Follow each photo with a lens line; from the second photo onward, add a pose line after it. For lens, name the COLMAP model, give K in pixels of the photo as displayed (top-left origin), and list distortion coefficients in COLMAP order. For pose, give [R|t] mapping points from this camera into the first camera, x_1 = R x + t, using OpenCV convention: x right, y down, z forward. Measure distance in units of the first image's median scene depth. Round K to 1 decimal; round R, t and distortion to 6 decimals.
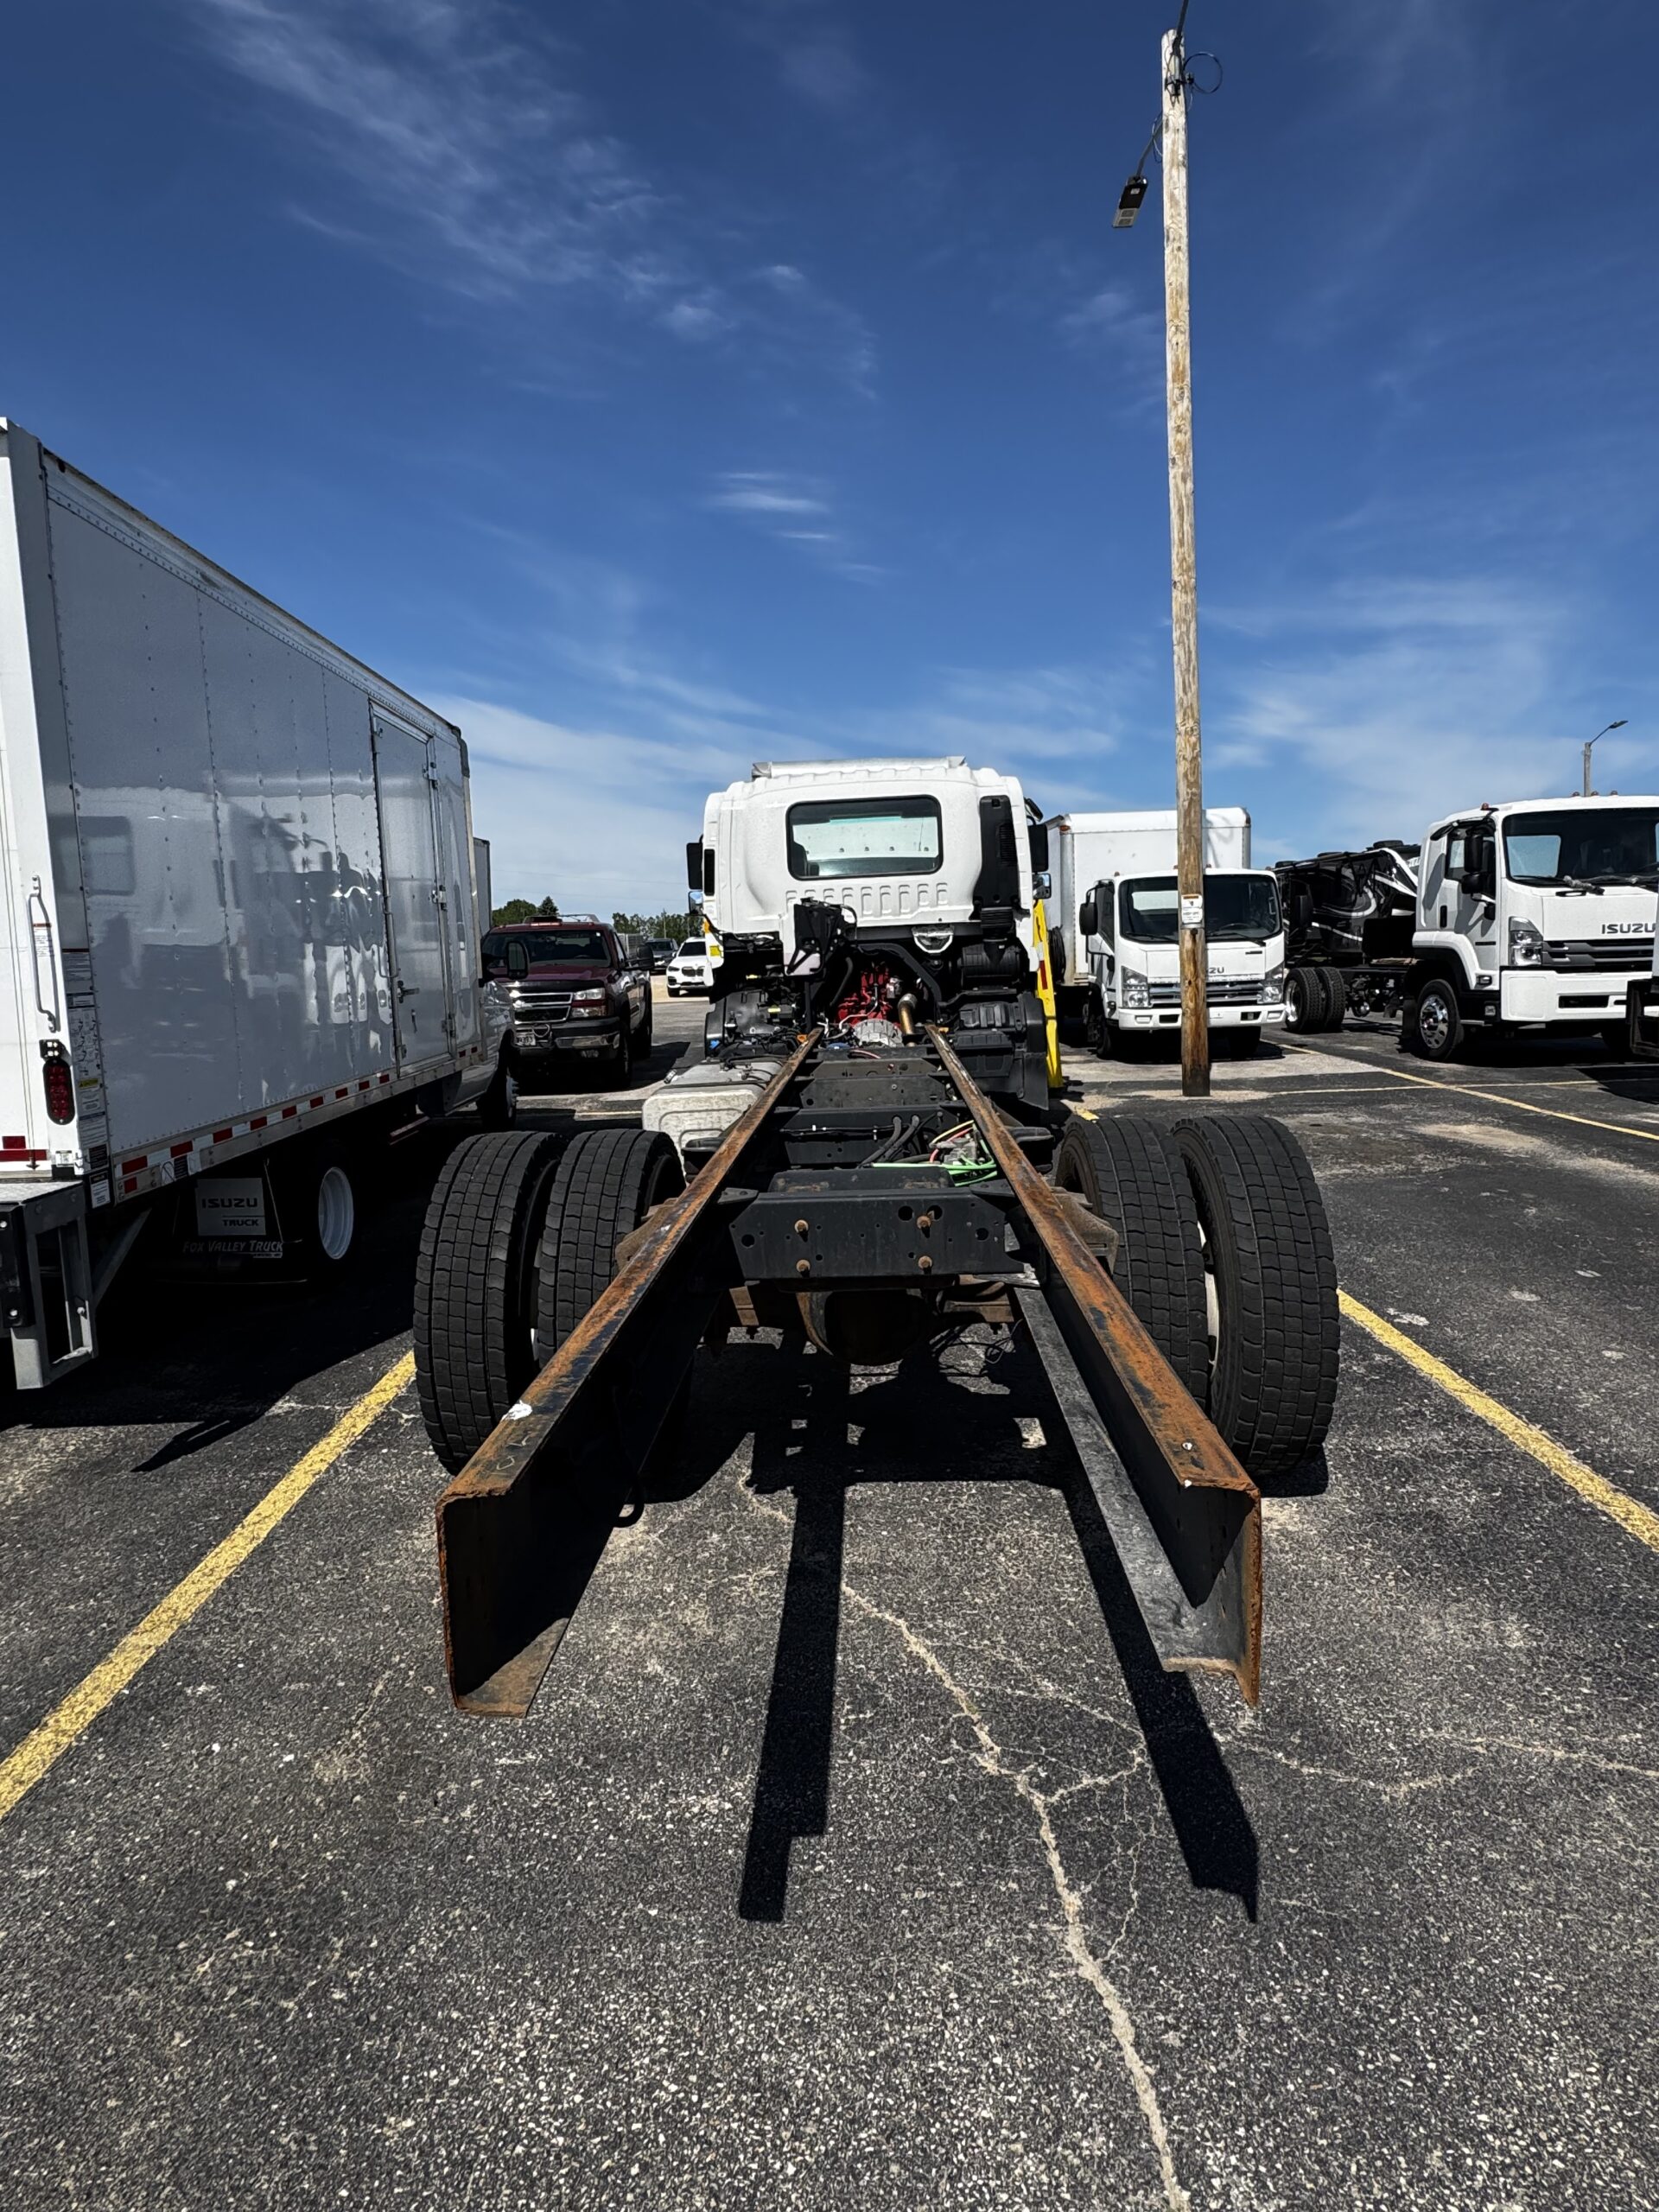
lens RADIAL K [[1183.4, 0, 835.3], [0, 1183.4, 1101.4], [0, 0, 1]] dist [-0.000494, 0.000303]
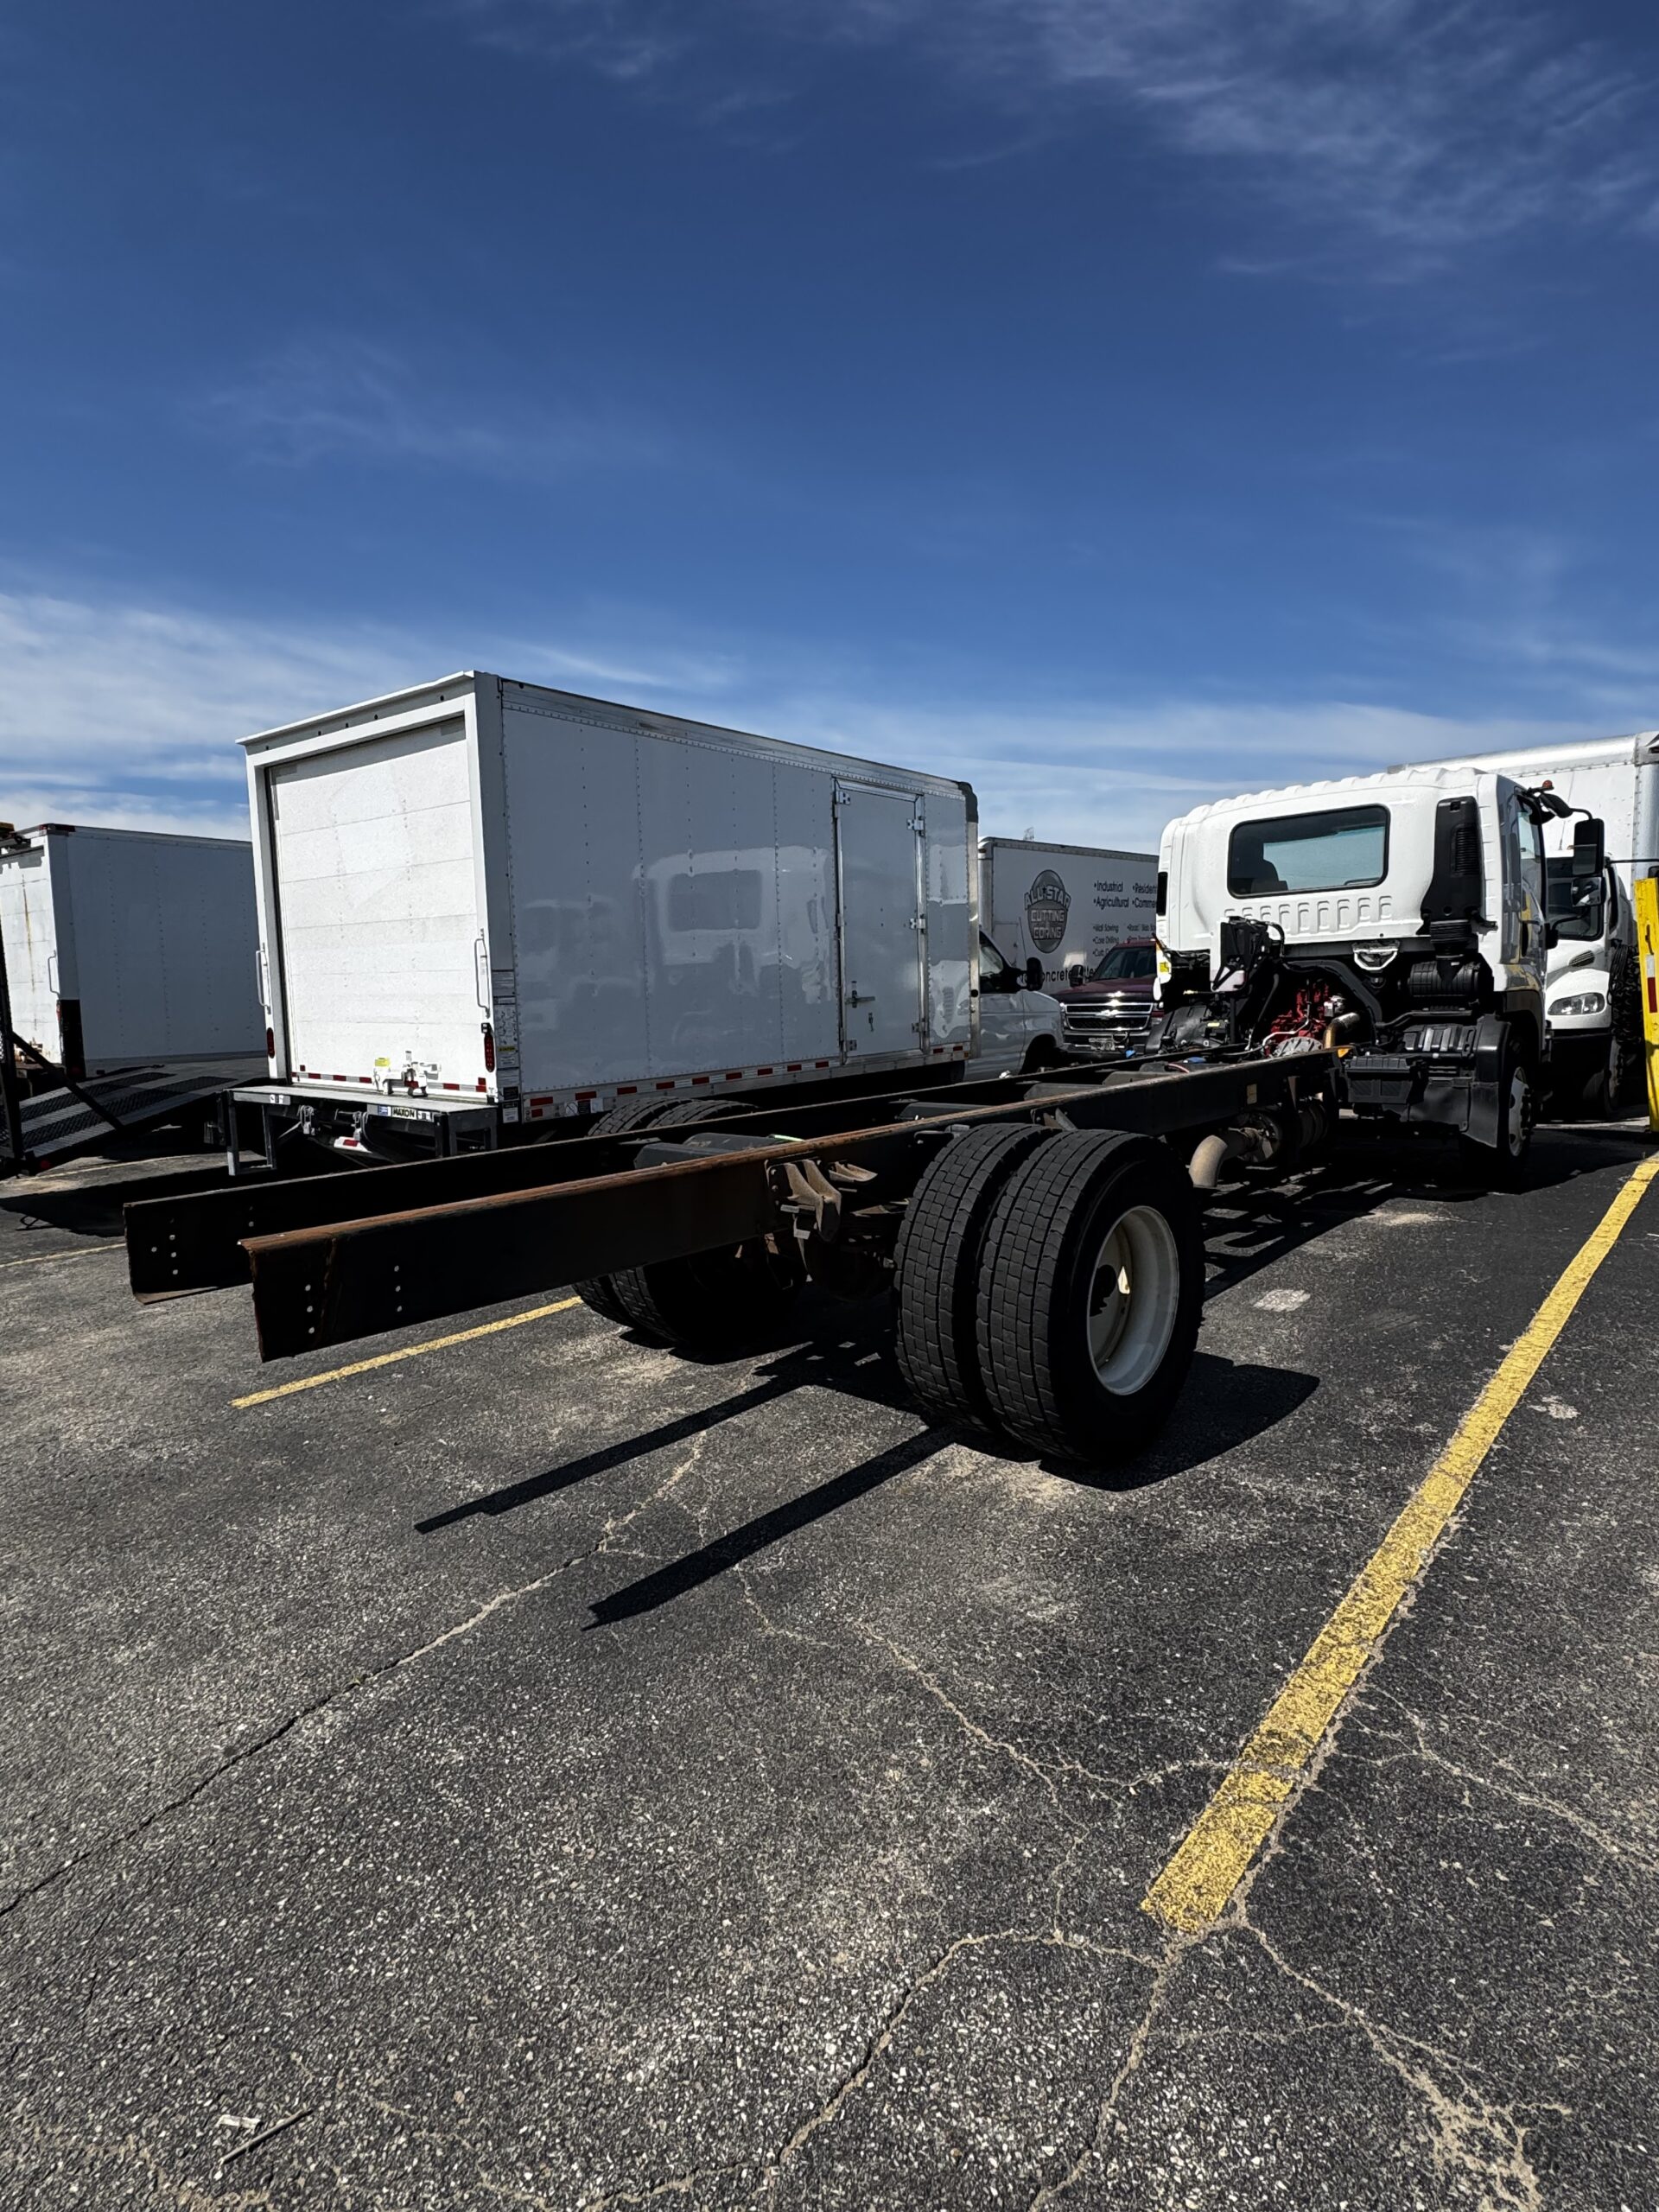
lens RADIAL K [[1151.5, 0, 829.5], [0, 1151.5, 1106.0], [0, 0, 1]] dist [0.000902, -0.002537]
pose [[0.762114, 0.080954, -0.642362, 0.352804], [-0.080350, 0.996308, 0.030231, -0.009625], [0.642437, 0.028574, 0.765805, 0.014752]]
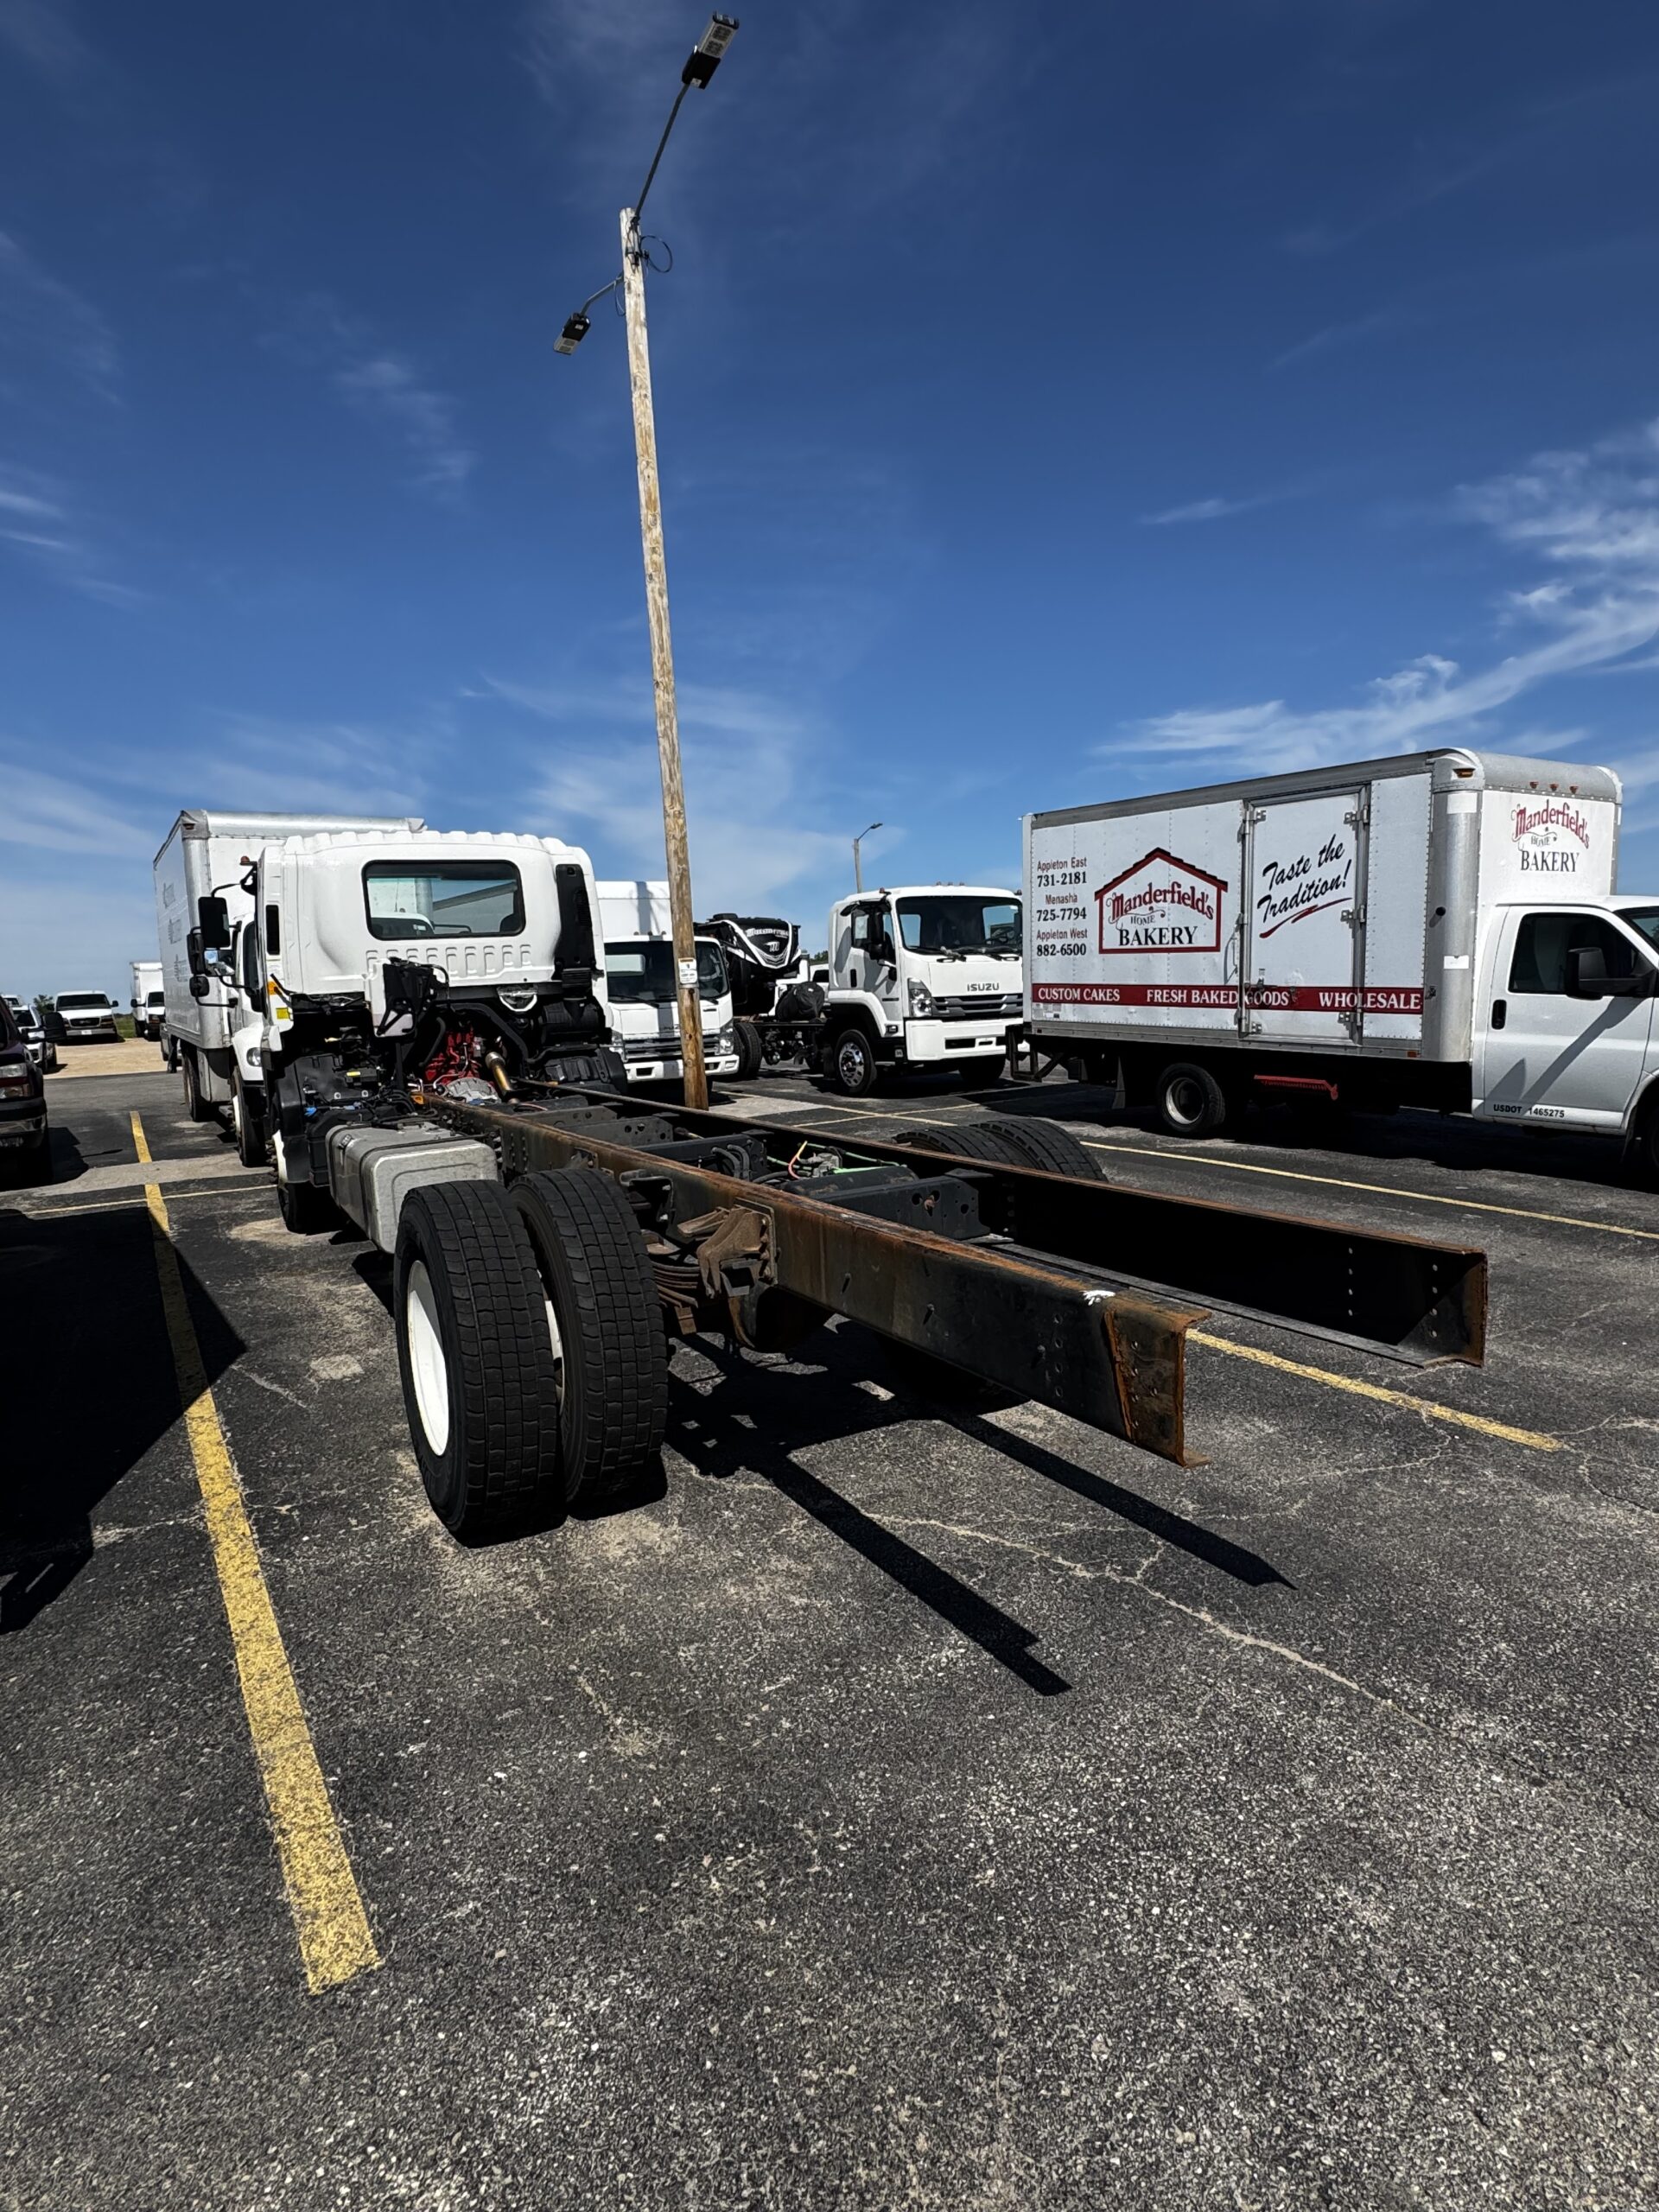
lens RADIAL K [[1177.9, 0, 844.9], [0, 1177.9, 1105.9], [0, 0, 1]] dist [-0.005175, 0.000484]
pose [[0.842501, -0.058424, 0.535517, -0.233750], [0.084896, 0.996079, -0.024893, 0.006634], [-0.531963, 0.066435, 0.844158, -0.015456]]
